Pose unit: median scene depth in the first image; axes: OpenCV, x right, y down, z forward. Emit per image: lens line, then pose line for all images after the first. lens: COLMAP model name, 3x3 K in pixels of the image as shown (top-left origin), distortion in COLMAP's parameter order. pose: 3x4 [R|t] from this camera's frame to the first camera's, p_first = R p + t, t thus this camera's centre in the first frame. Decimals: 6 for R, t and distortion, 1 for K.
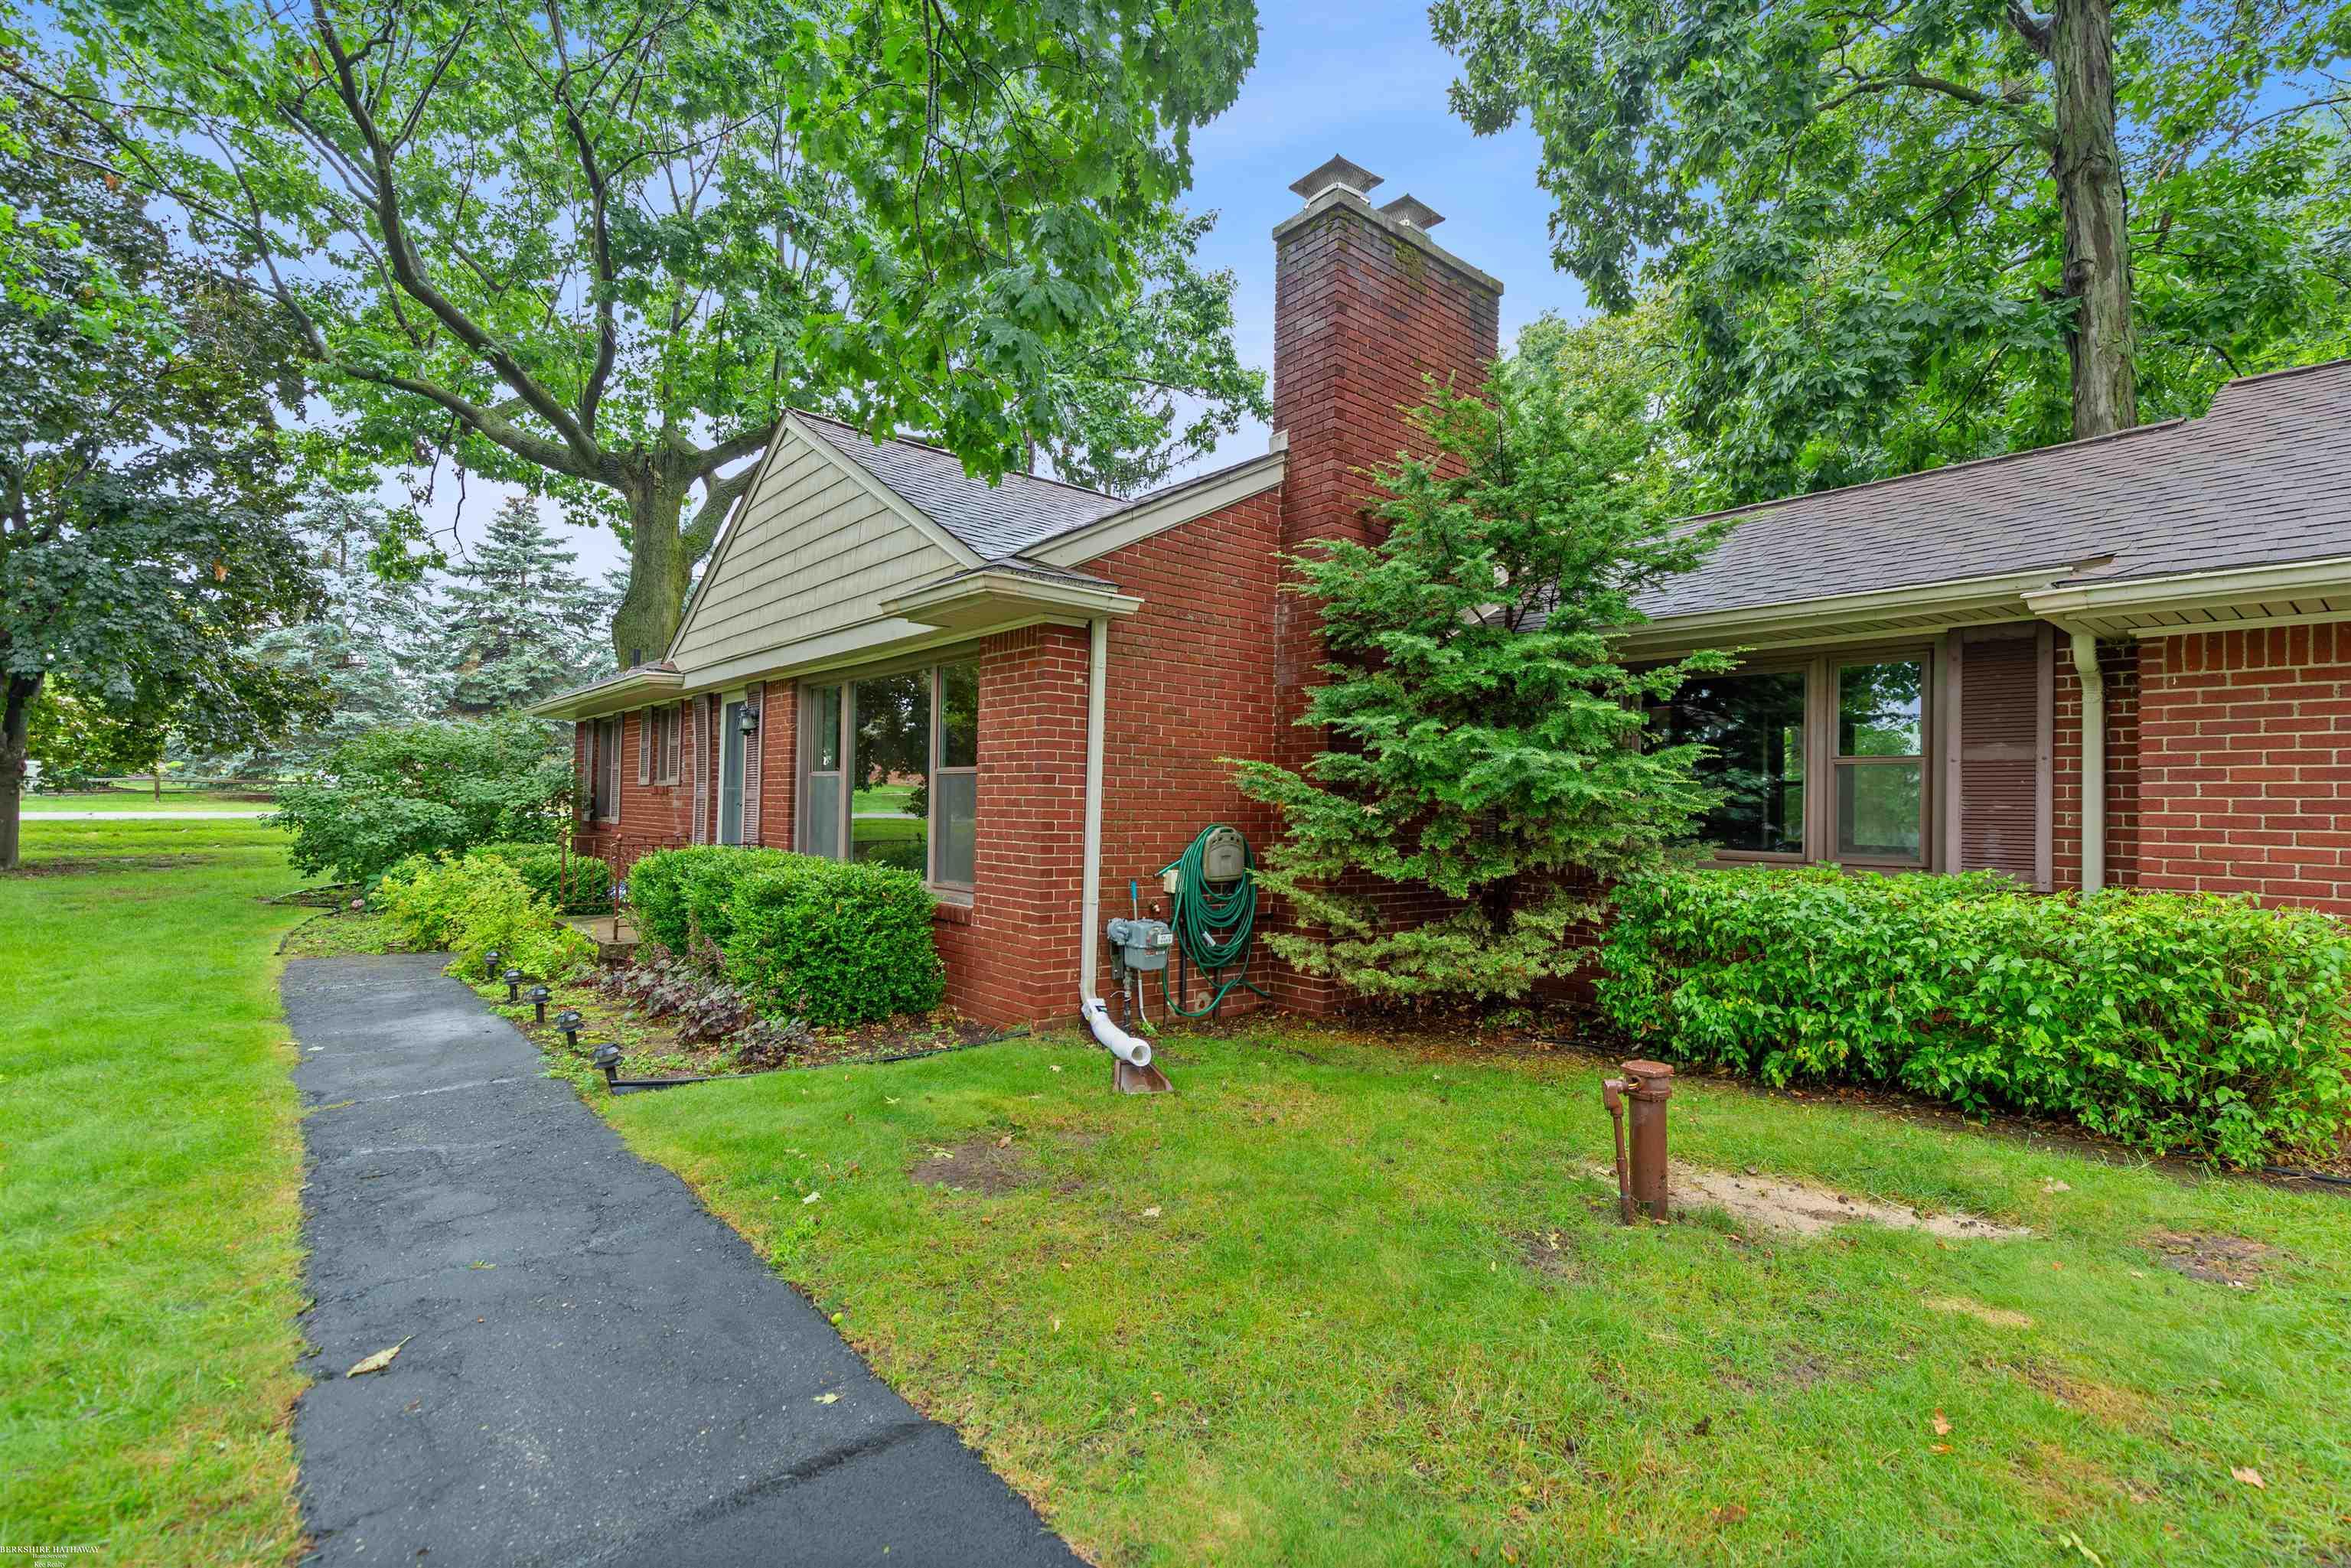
lens RADIAL K [[1078.8, 0, 1201.0], [0, 1078.8, 774.7], [0, 0, 1]] dist [0.003765, 0.000129]
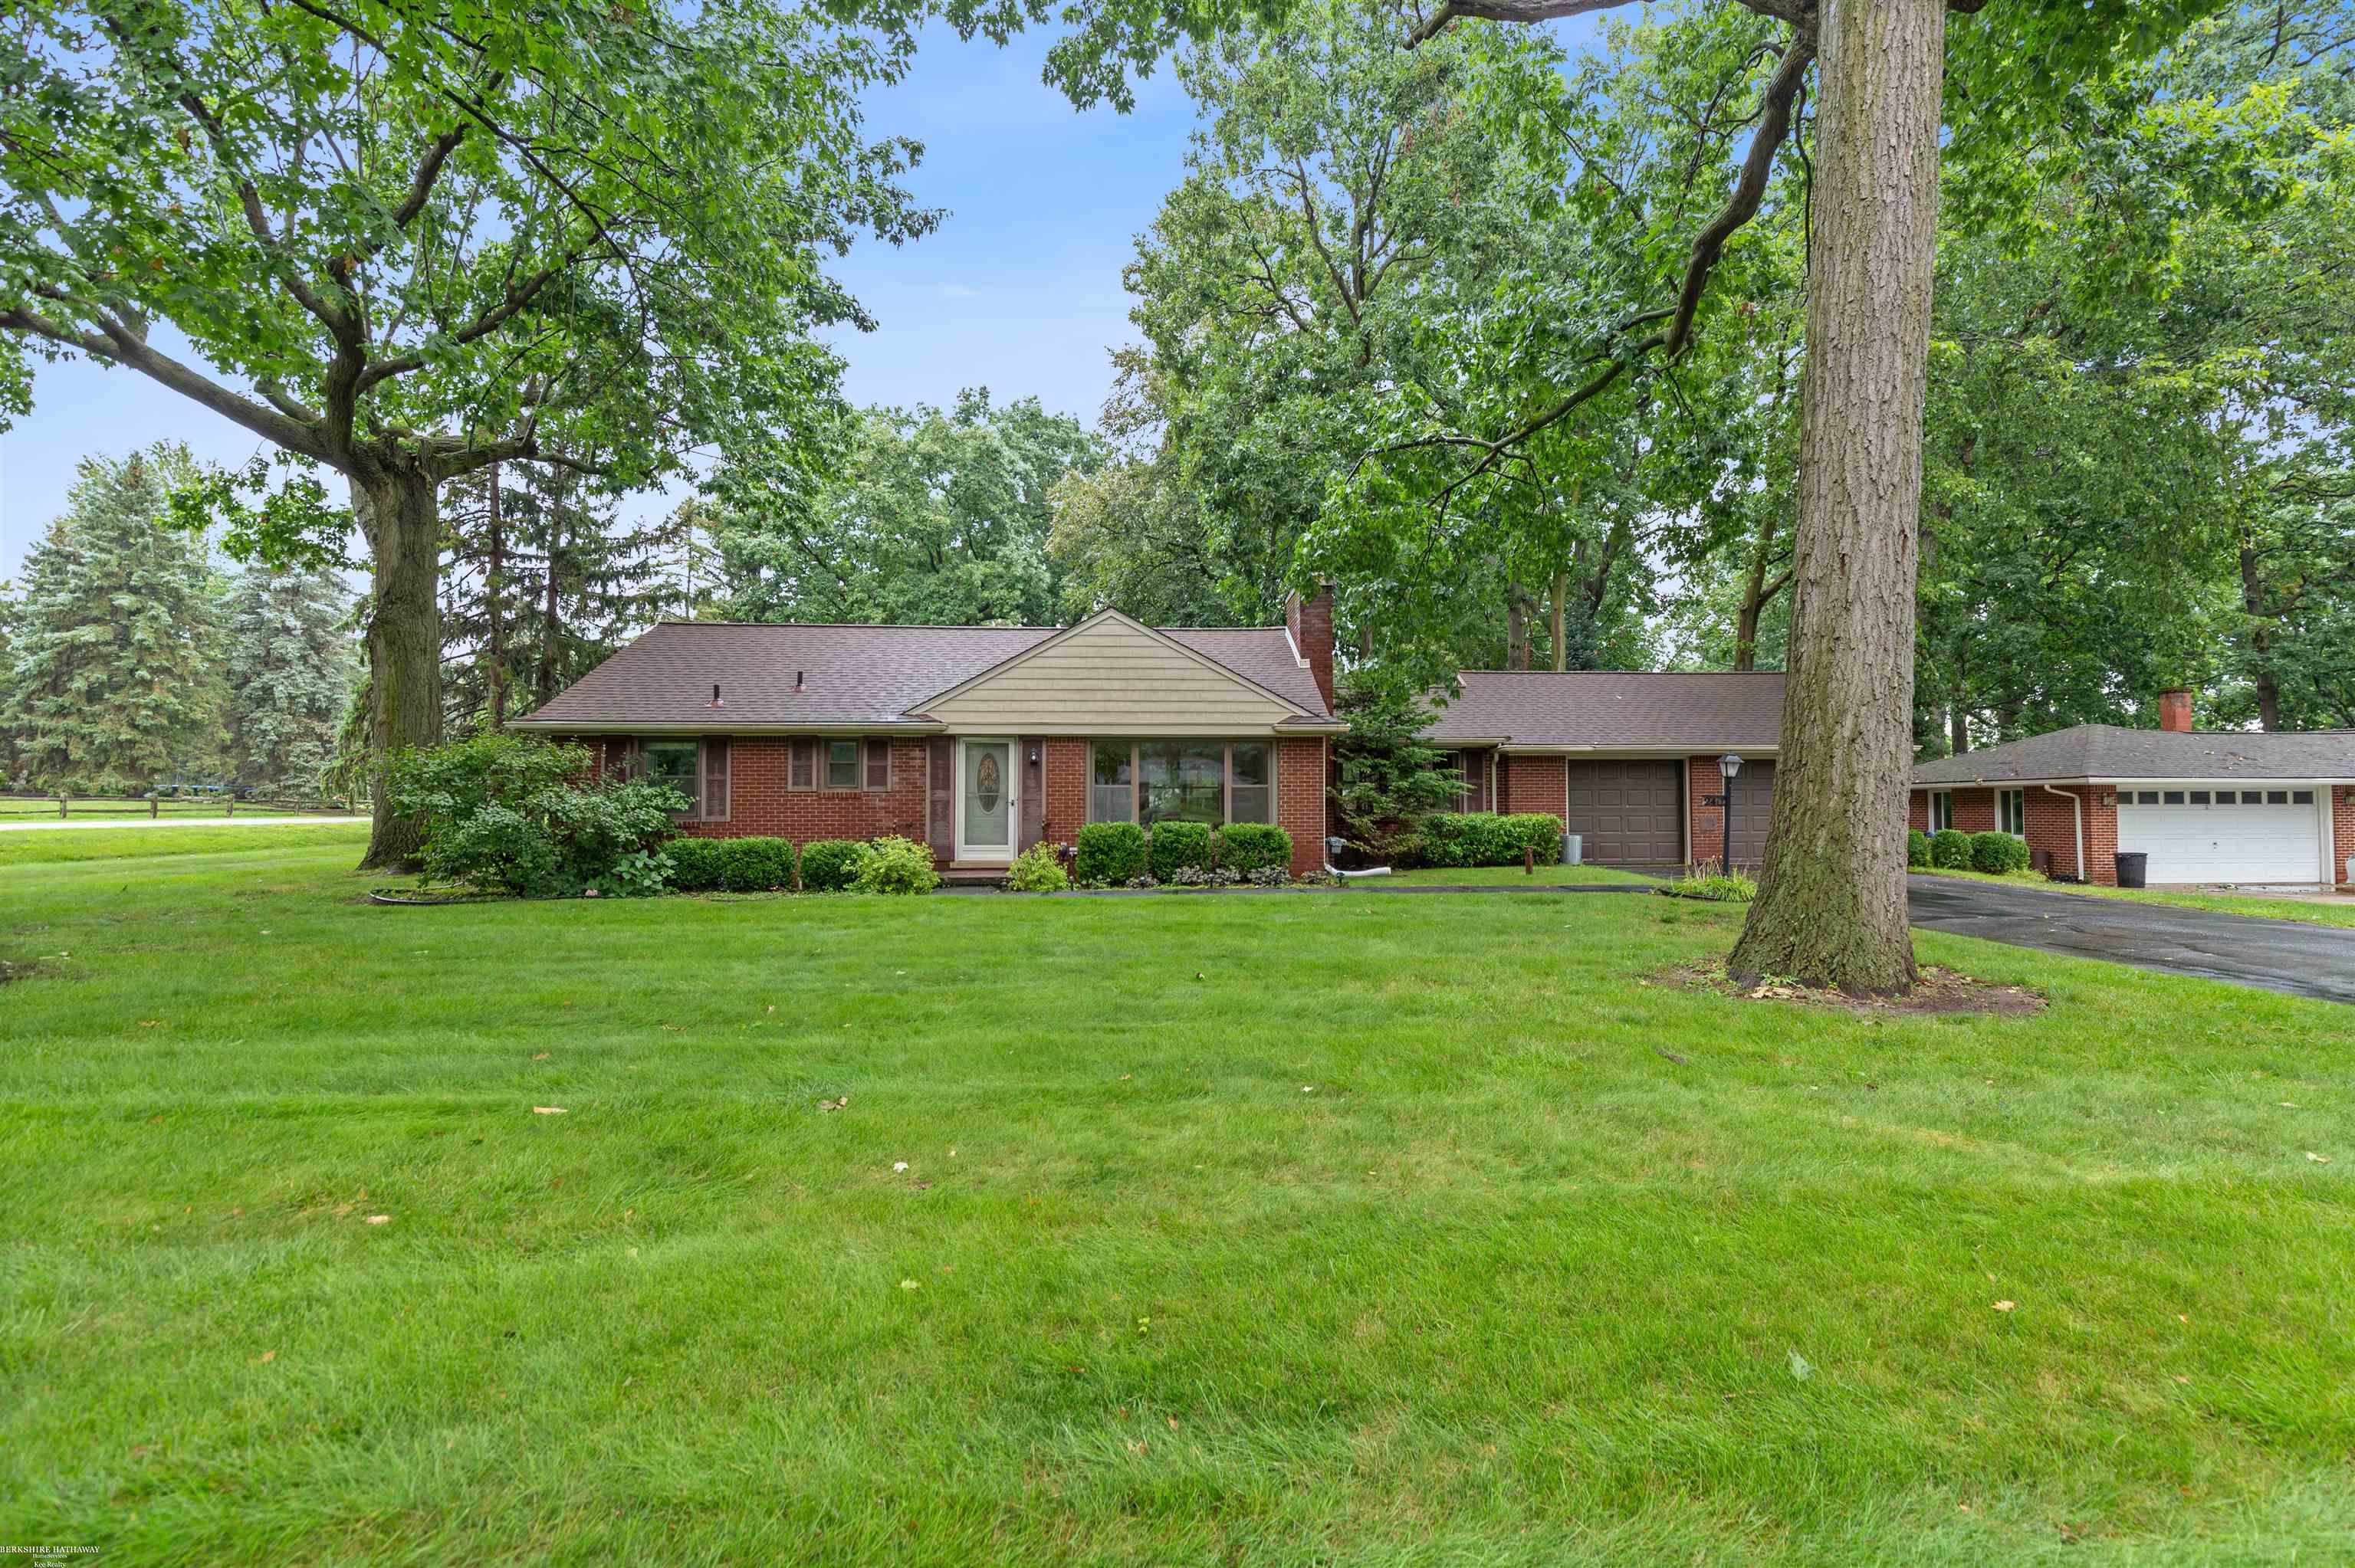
lens RADIAL K [[1074.4, 0, 1187.7], [0, 1074.4, 783.7], [0, 0, 1]] dist [0.003087, 0.000038]
pose [[0.602815, -0.004076, 0.797870, -2.771902], [-0.011240, 0.999844, 0.013601, -0.047629], [-0.797802, -0.017167, 0.602676, -0.456352]]
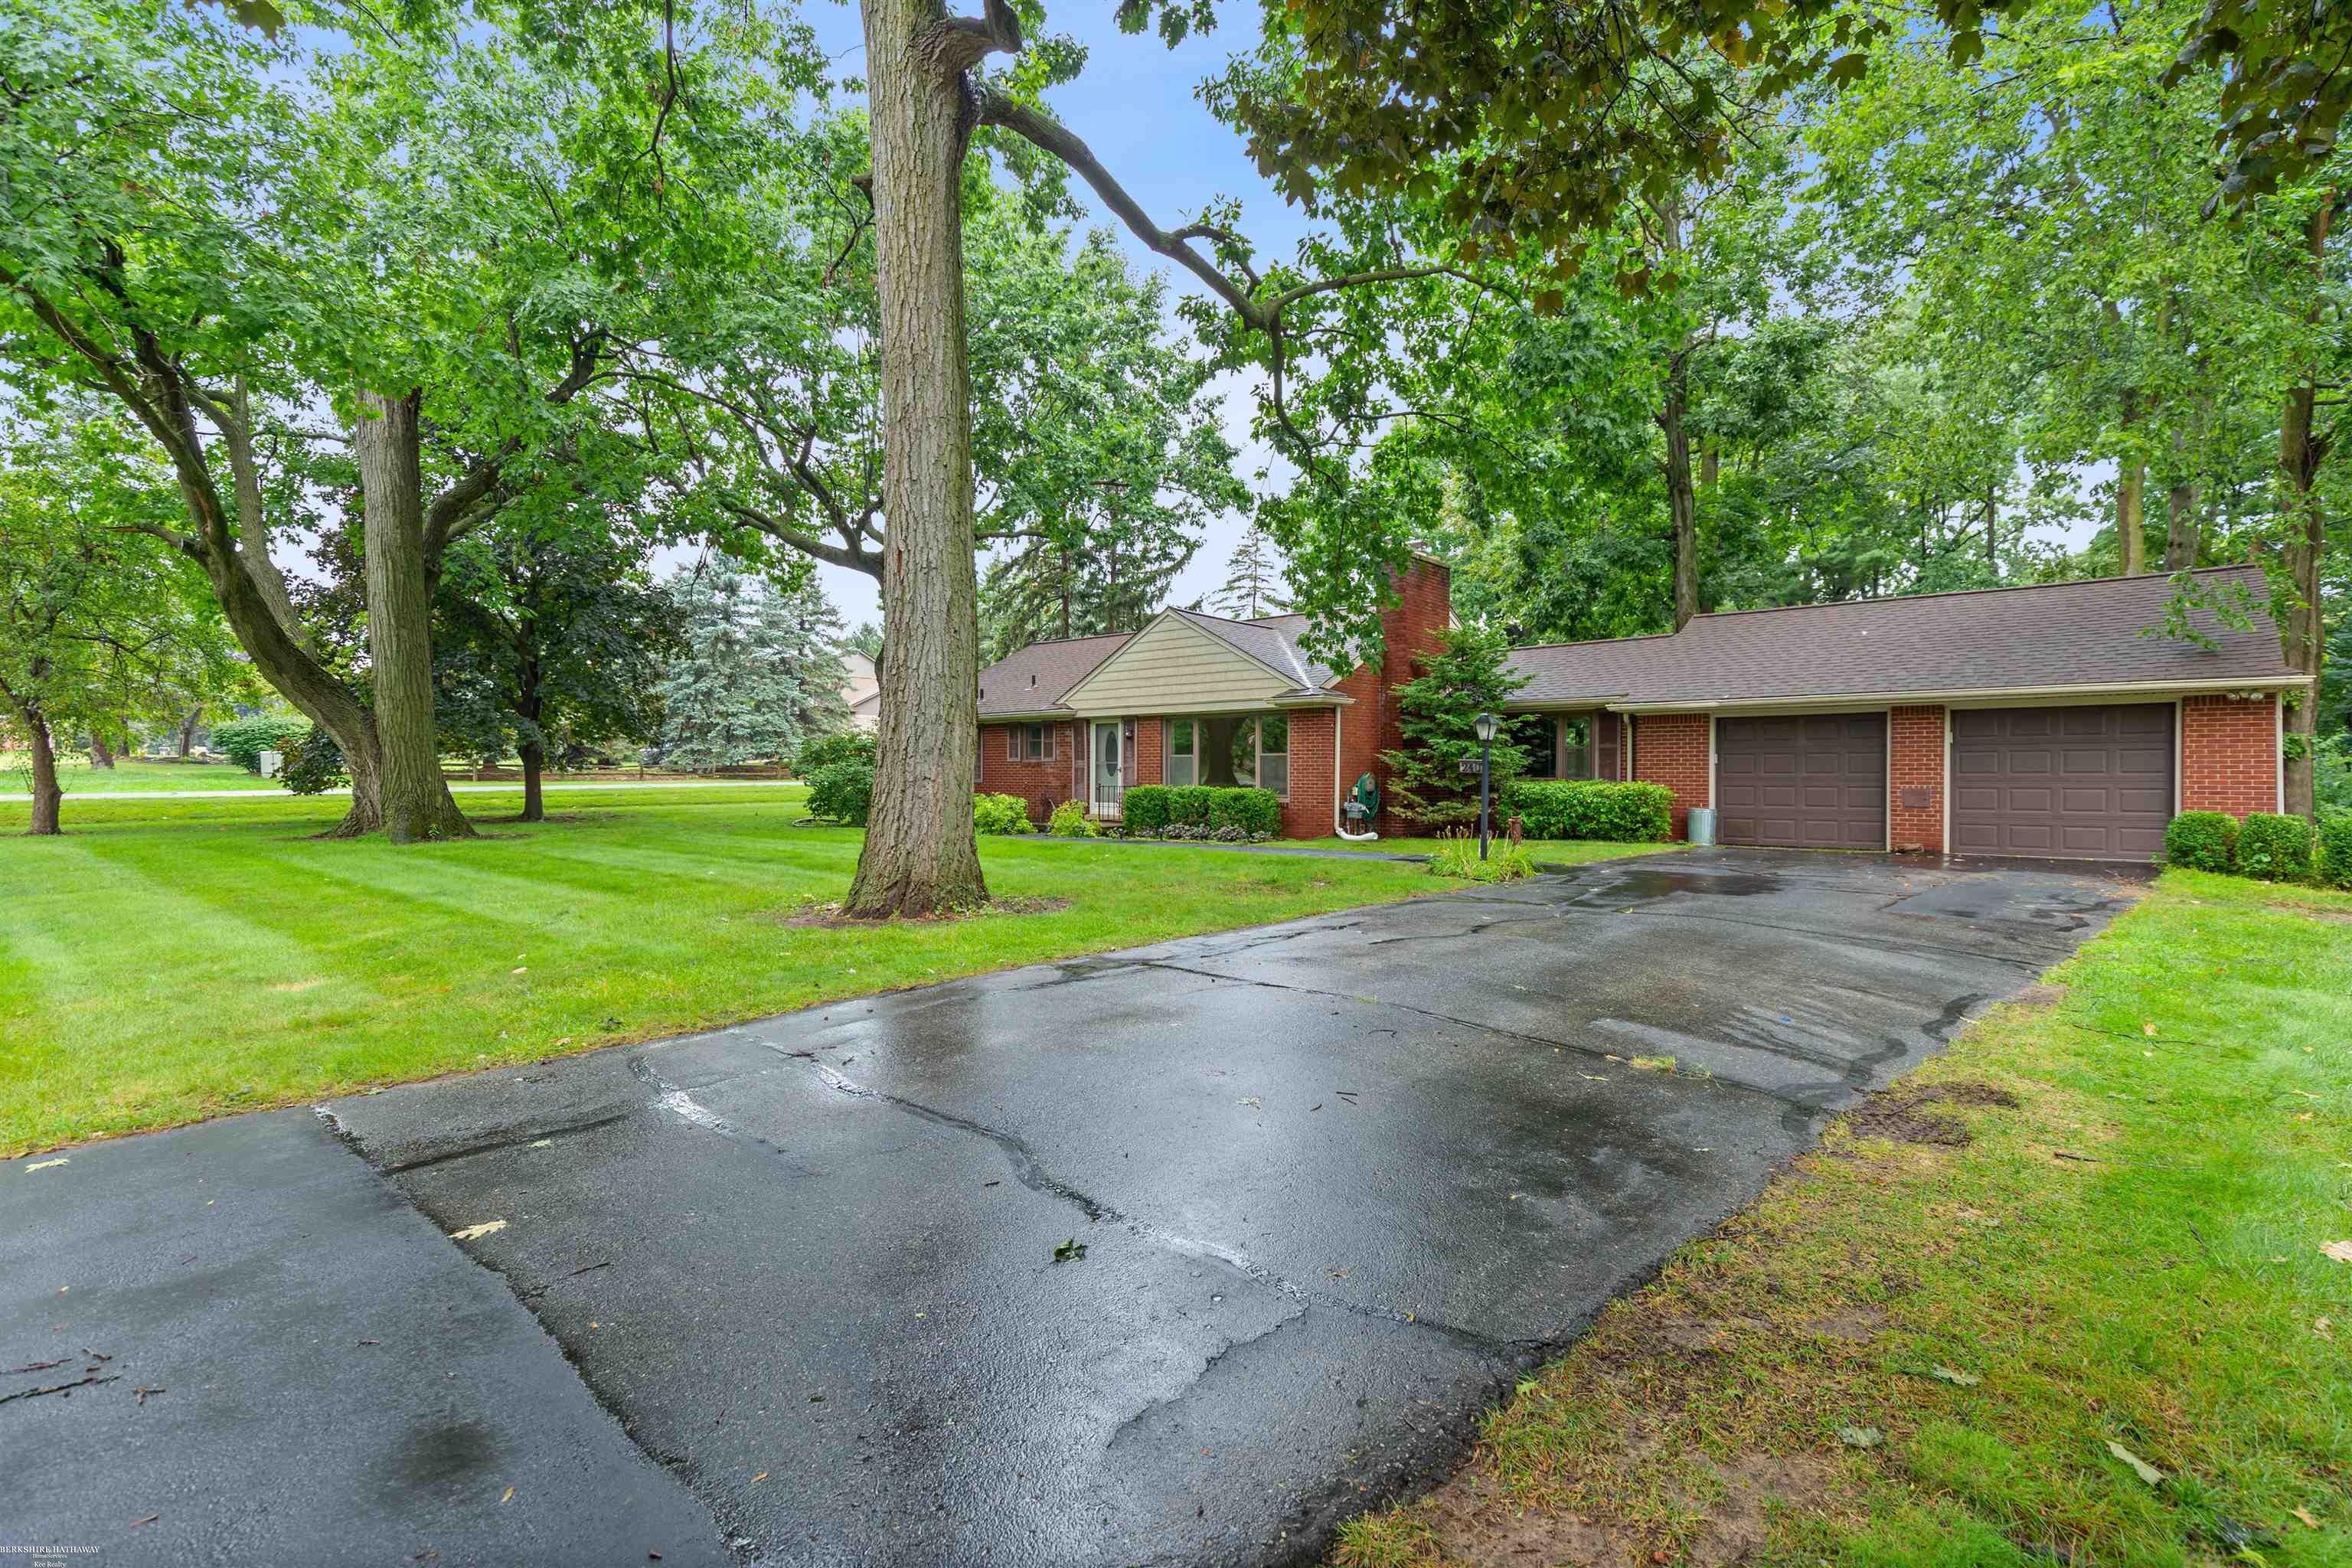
lens RADIAL K [[1073.2, 0, 1186.1], [0, 1073.2, 783.7], [0, 0, 1]] dist [0.003087, 0.000038]
pose [[0.990780, -0.022434, 0.133609, -0.996165], [0.016318, 0.998776, 0.046697, -0.075956], [-0.134493, -0.044086, 0.989933, -2.092735]]
